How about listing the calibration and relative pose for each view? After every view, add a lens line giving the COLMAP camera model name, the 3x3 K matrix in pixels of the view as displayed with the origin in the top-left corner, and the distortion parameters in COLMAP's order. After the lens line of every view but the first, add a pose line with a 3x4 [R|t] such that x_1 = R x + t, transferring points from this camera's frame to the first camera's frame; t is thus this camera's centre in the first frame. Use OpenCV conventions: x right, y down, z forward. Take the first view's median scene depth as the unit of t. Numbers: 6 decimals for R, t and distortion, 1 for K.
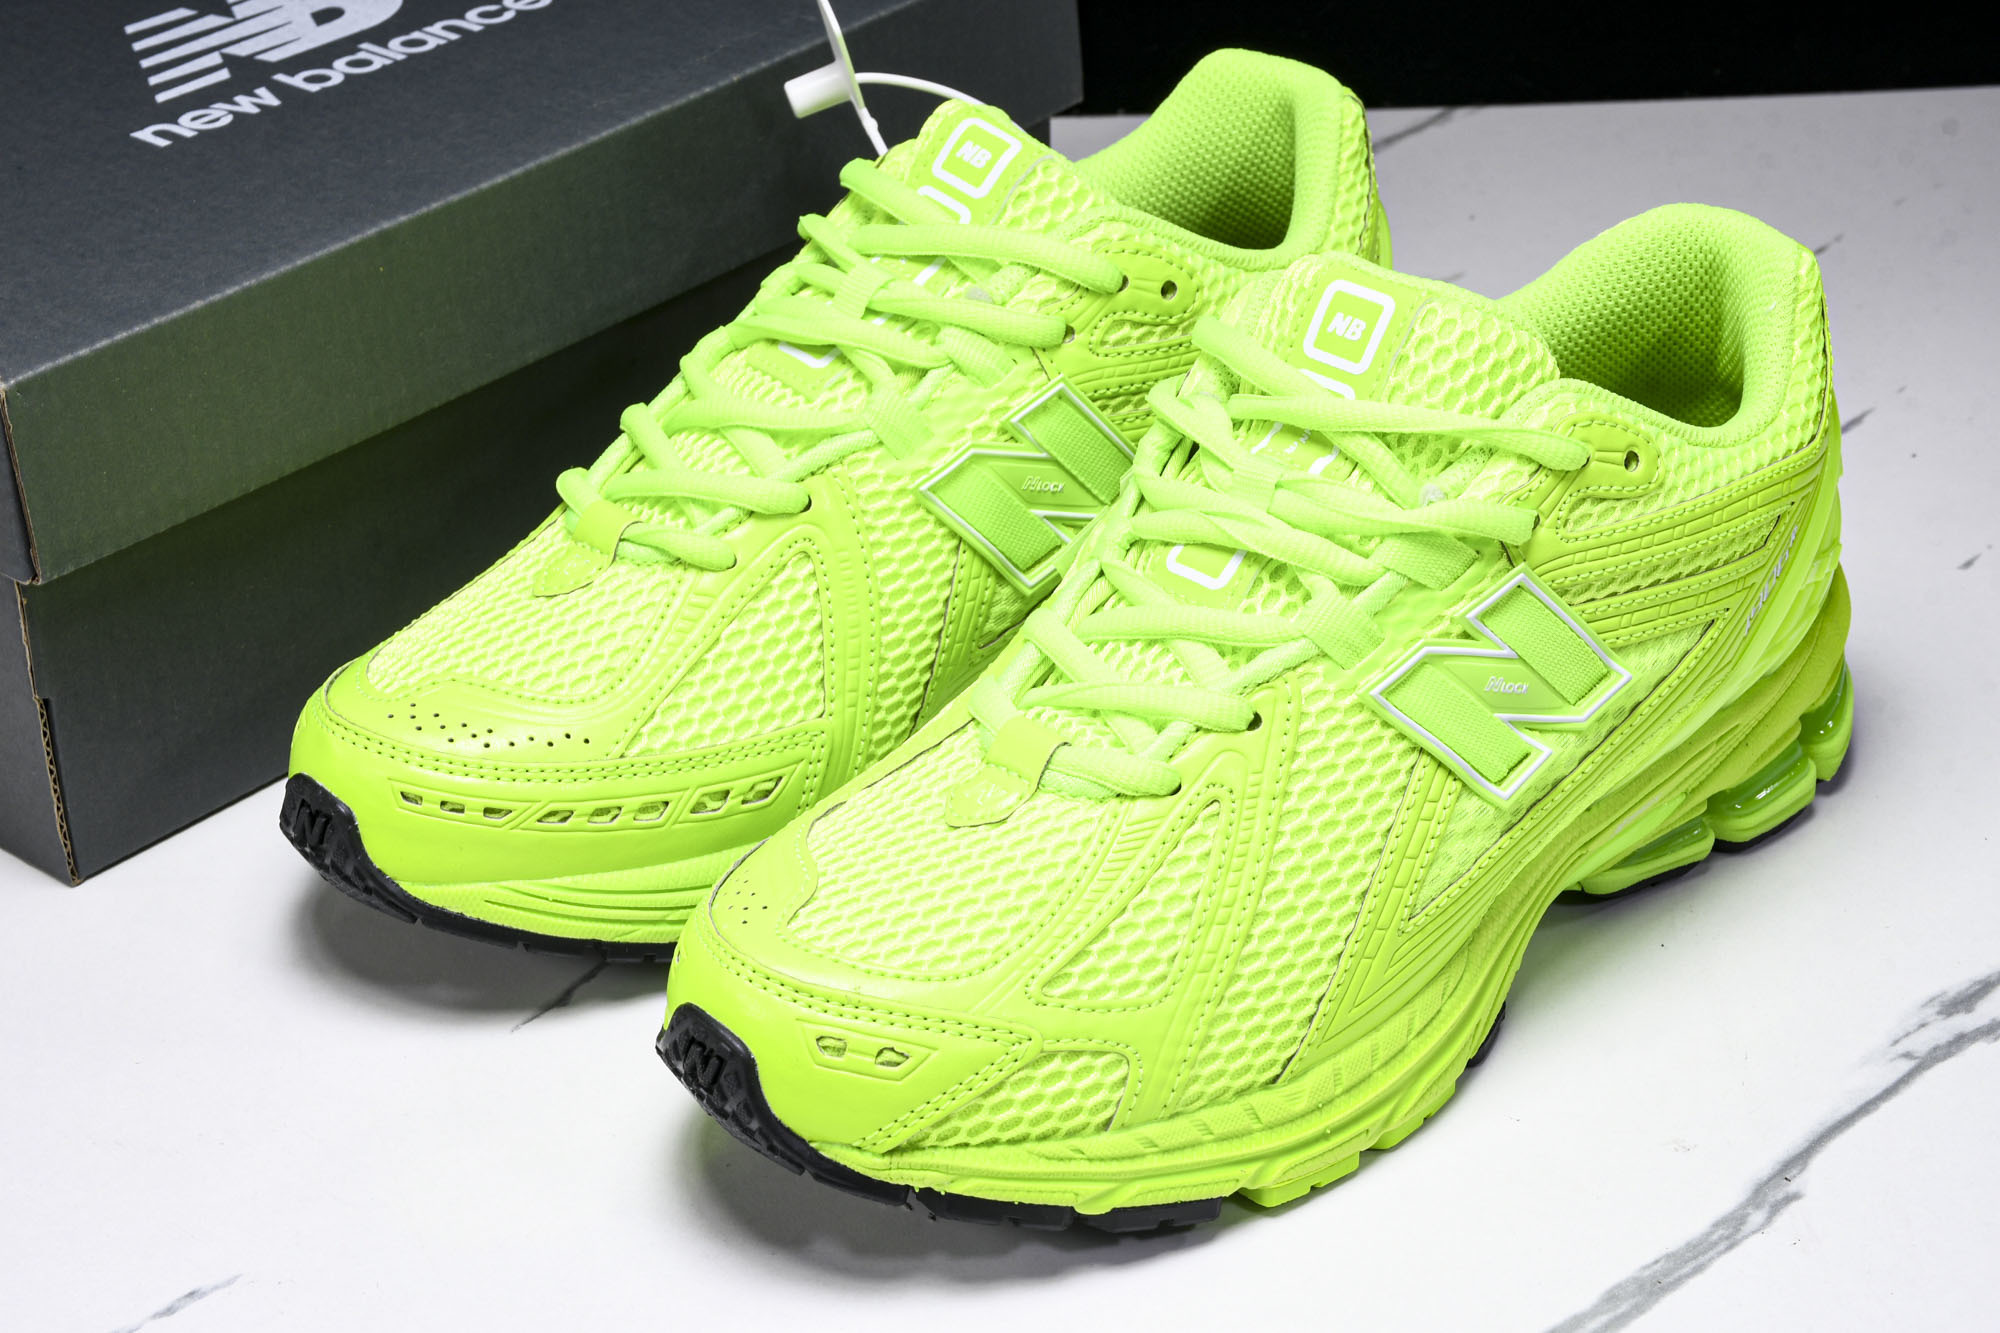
lens RADIAL K [[3845.0, 0, 984.6], [0, 3845.0, 669.5], [0, 0, 1]] dist [0.271436, 0.000000]
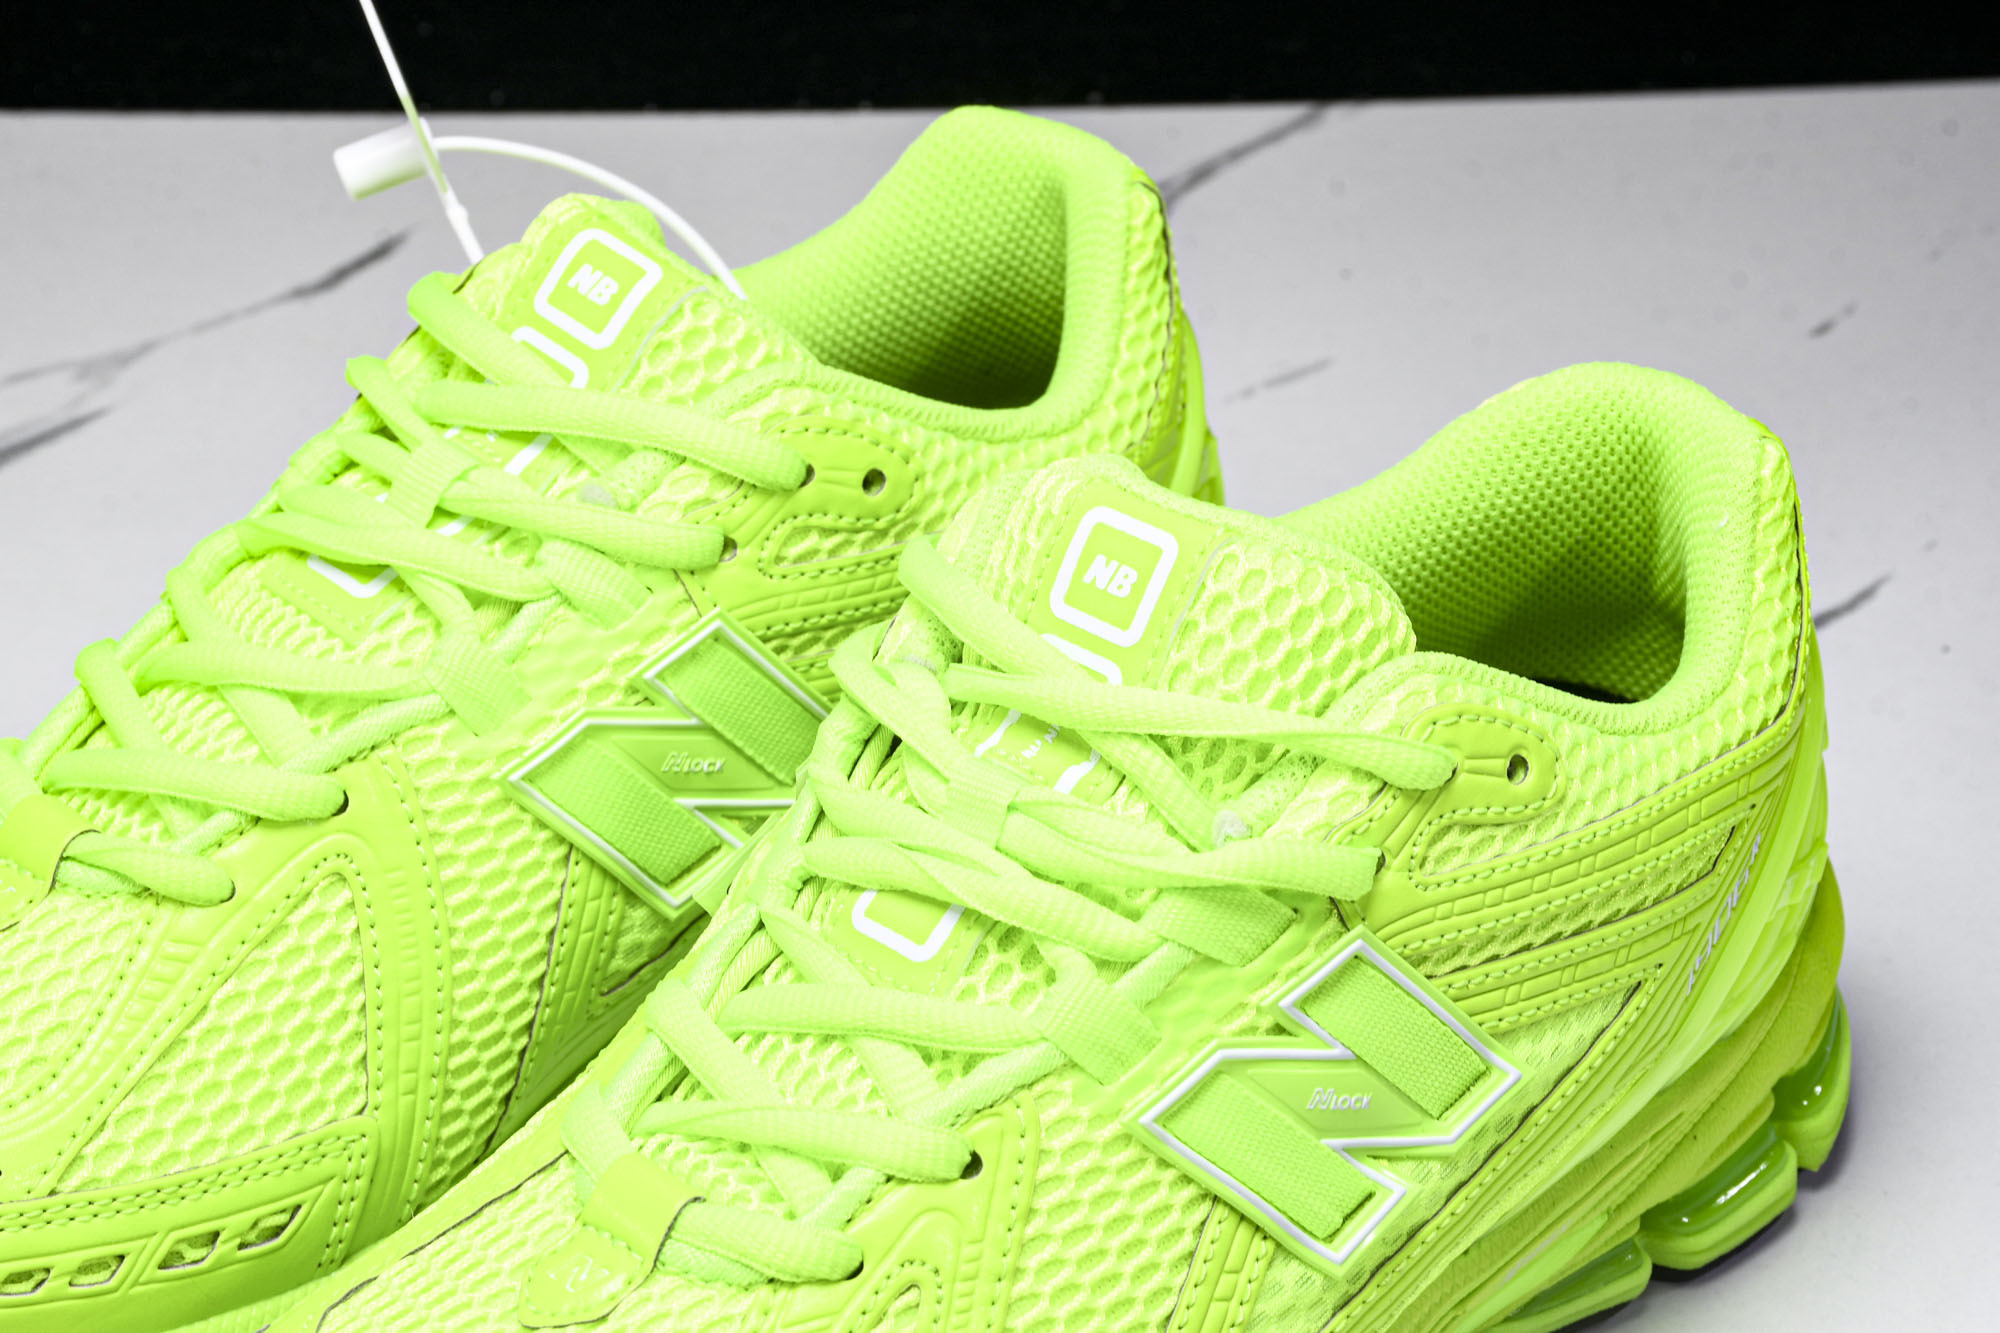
lens RADIAL K [[5075.8, 0, 996.3], [0, 5075.8, 659.0], [0, 0, 1]] dist [0.498513, 0.000000]
pose [[0.999291, -0.000951, 0.037636, 0.038676], [0.000609, 0.999958, 0.009103, -0.081983], [-0.037643, -0.009074, 0.999250, 0.086455]]
